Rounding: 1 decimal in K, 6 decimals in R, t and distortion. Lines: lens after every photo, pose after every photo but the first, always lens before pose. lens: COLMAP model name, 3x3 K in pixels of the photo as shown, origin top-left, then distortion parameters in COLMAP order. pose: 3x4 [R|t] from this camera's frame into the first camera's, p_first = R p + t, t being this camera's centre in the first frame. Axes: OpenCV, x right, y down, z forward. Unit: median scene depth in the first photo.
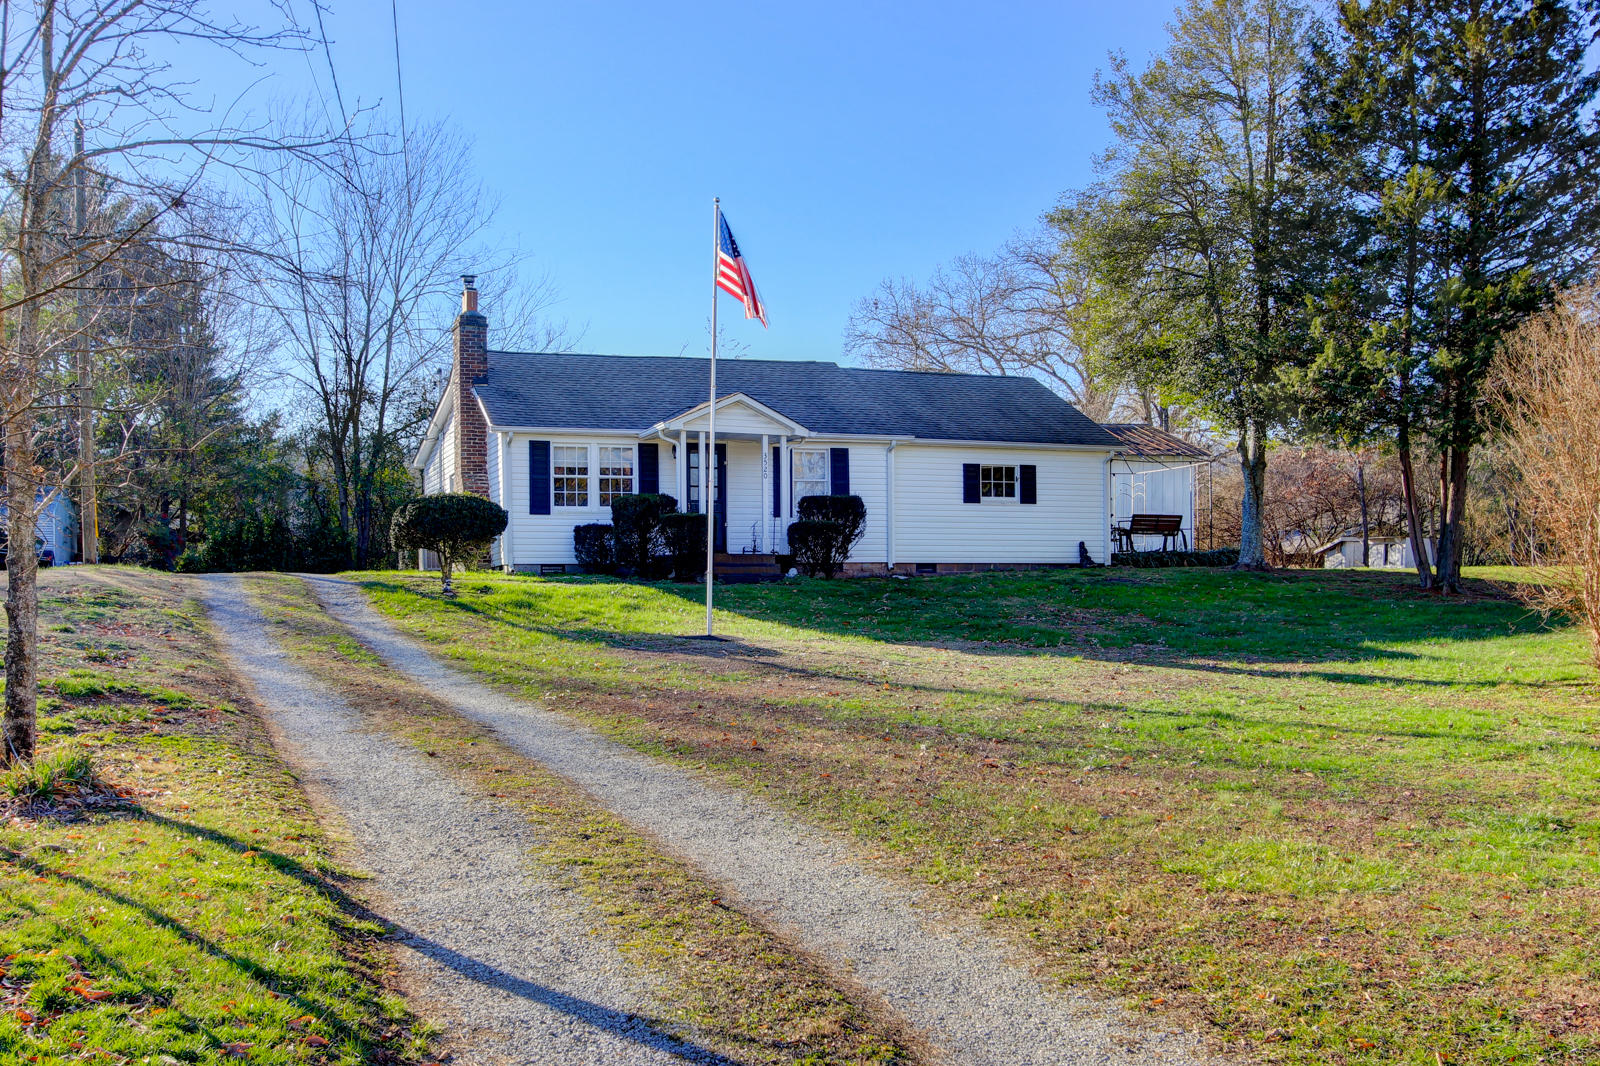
lens RADIAL K [[1034.2, 0, 802.1], [0, 1034.2, 540.3], [0, 0, 1]] dist [0.002035, 0.000008]
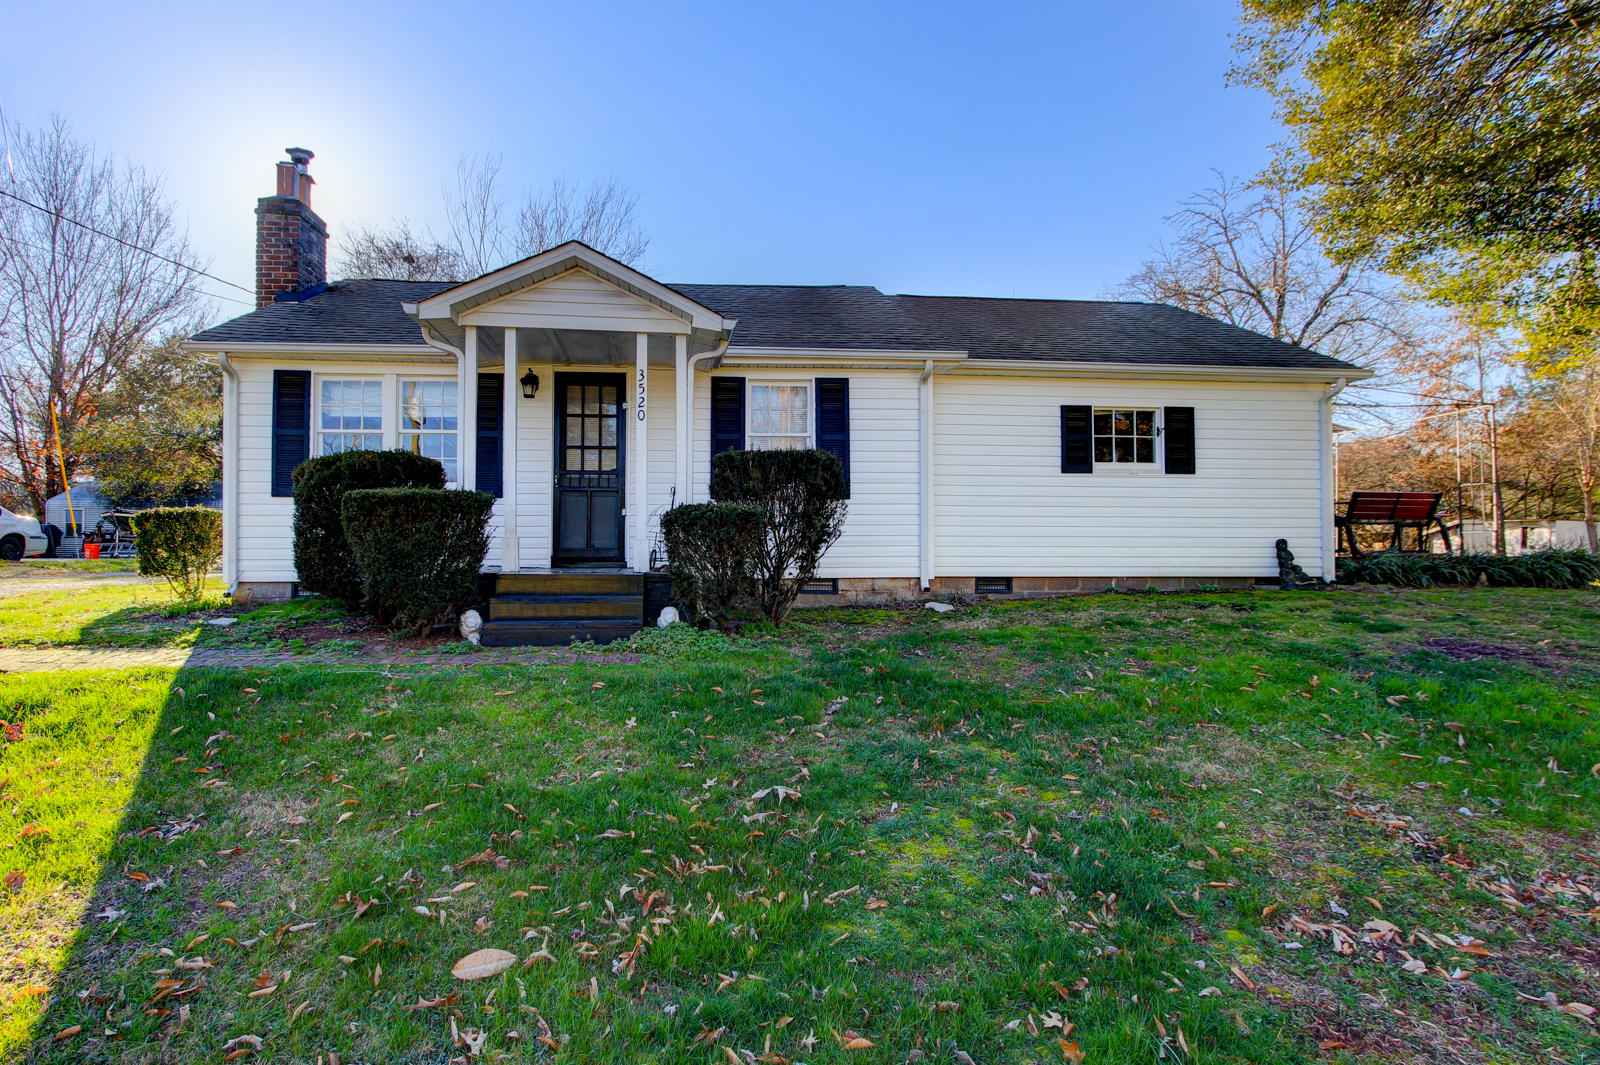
lens RADIAL K [[781.3, 0, 767.0], [0, 781.3, 526.4], [0, 0, 1]] dist [0.008514, 0.000145]
pose [[0.978465, -0.001850, -0.206404, 0.085288], [0.002635, 0.999990, 0.003530, -0.008181], [0.206396, -0.003998, 0.978460, 0.538105]]
